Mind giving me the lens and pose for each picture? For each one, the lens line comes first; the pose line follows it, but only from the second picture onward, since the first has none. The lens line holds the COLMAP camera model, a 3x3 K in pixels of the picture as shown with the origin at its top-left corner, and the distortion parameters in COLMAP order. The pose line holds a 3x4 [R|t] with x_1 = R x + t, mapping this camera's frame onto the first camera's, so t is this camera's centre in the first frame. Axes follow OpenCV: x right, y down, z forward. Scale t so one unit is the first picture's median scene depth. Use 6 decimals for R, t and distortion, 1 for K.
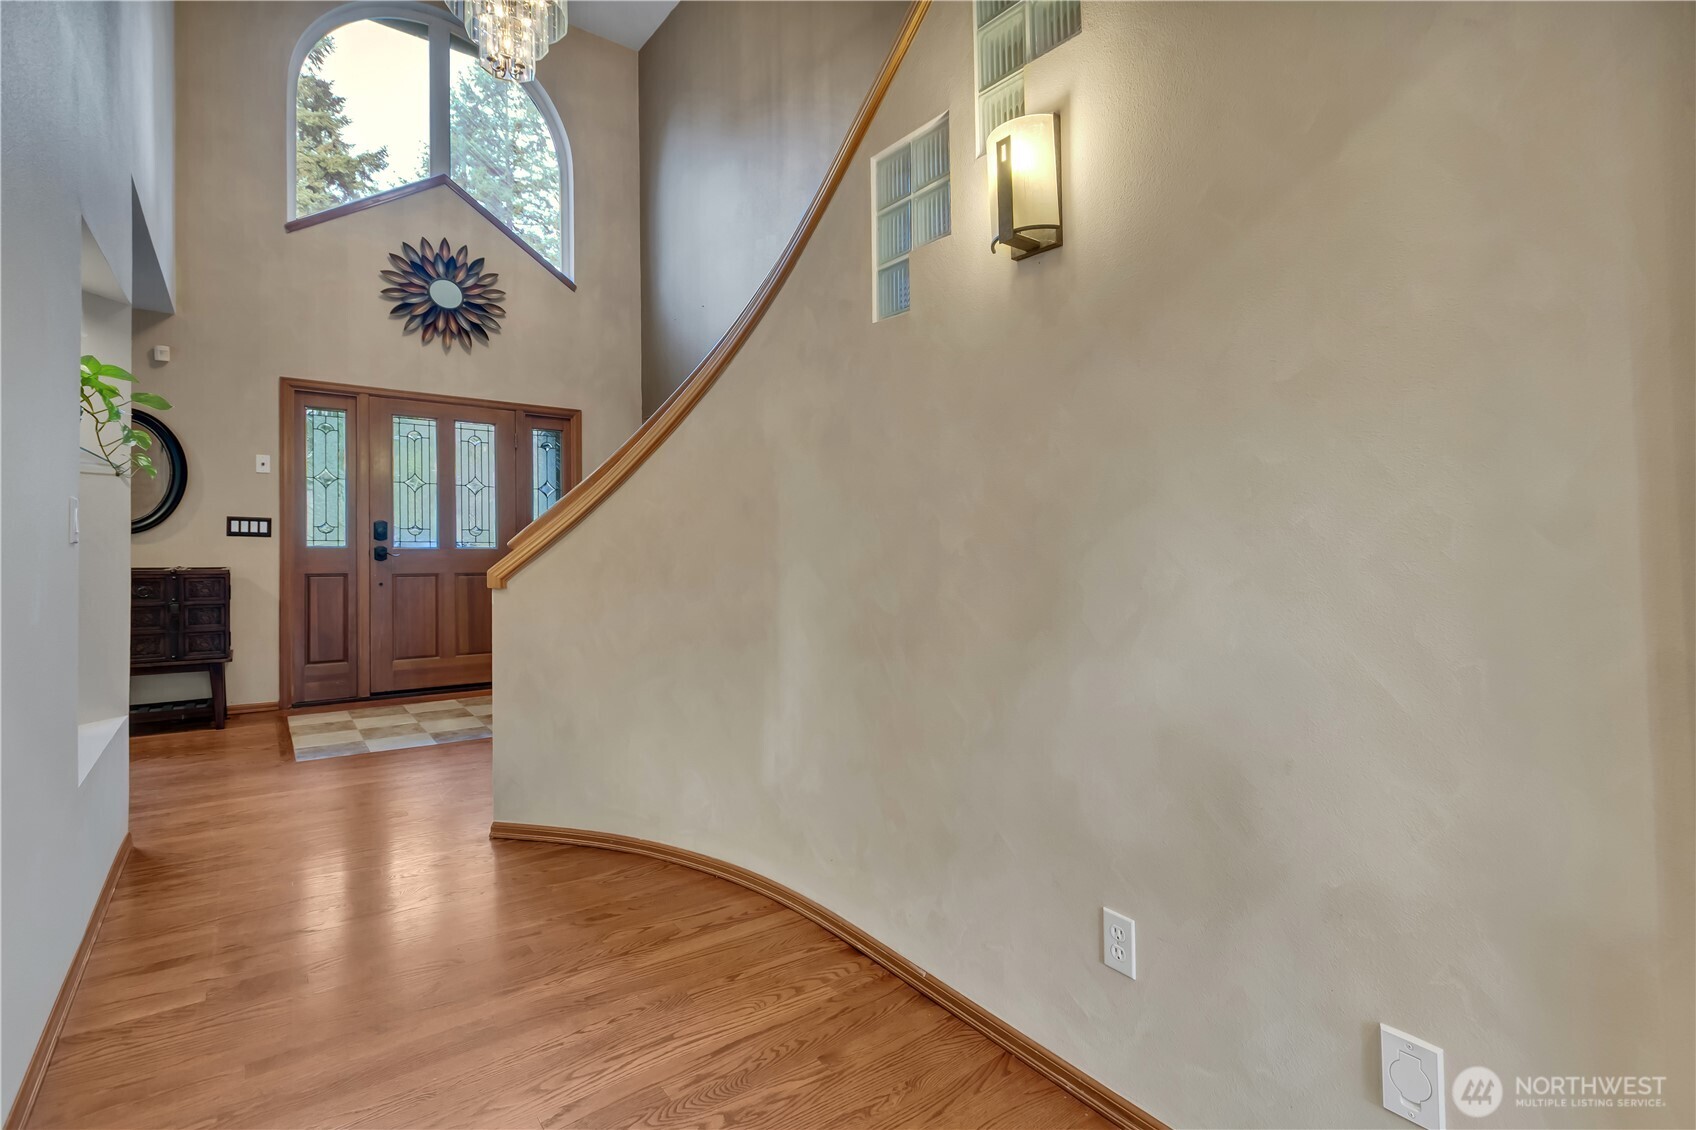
lens RADIAL K [[783.8, 0, 858.9], [0, 783.8, 536.6], [0, 0, 1]] dist [0.005138, -0.001895]
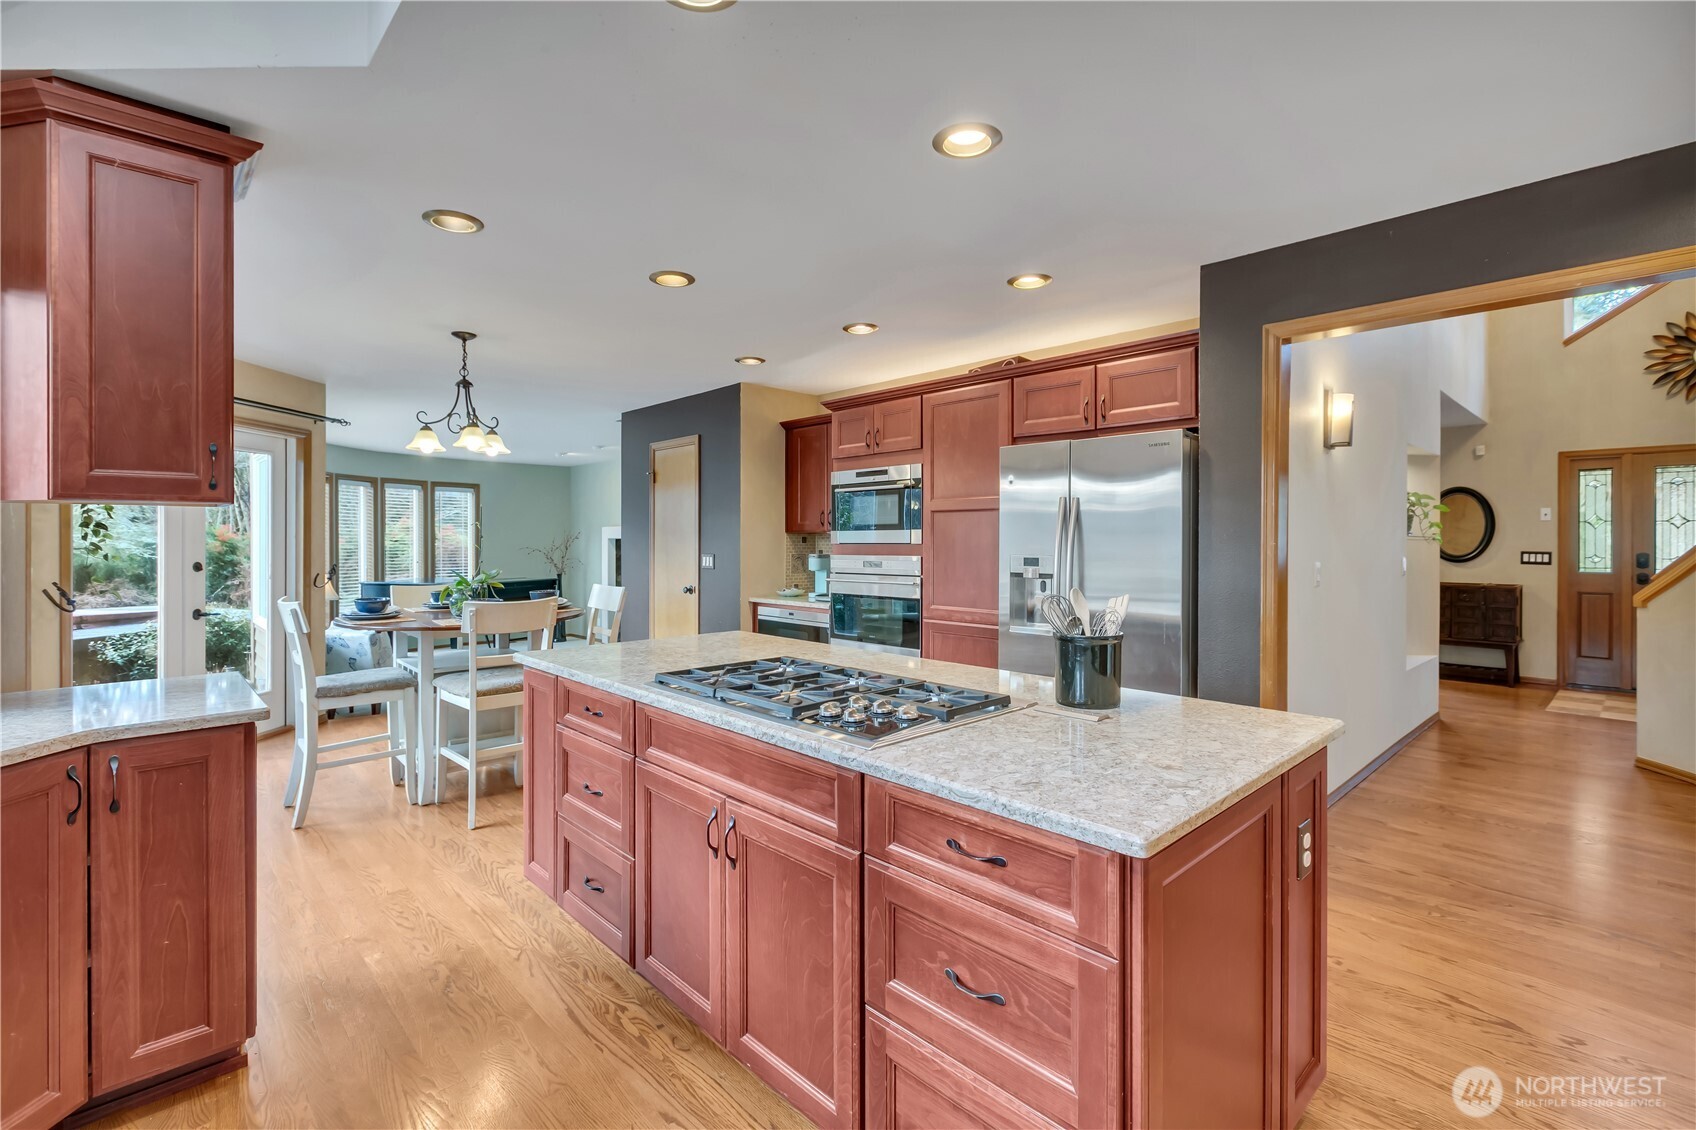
lens RADIAL K [[783.8, 0, 879.4], [0, 783.8, 556.2], [0, 0, 1]] dist [0.005138, -0.001895]
pose [[0.124574, 0.005320, -0.992196, 0.523805], [0.006612, 0.999959, 0.006192, -0.032751], [0.992188, -0.007332, 0.124534, -0.396467]]
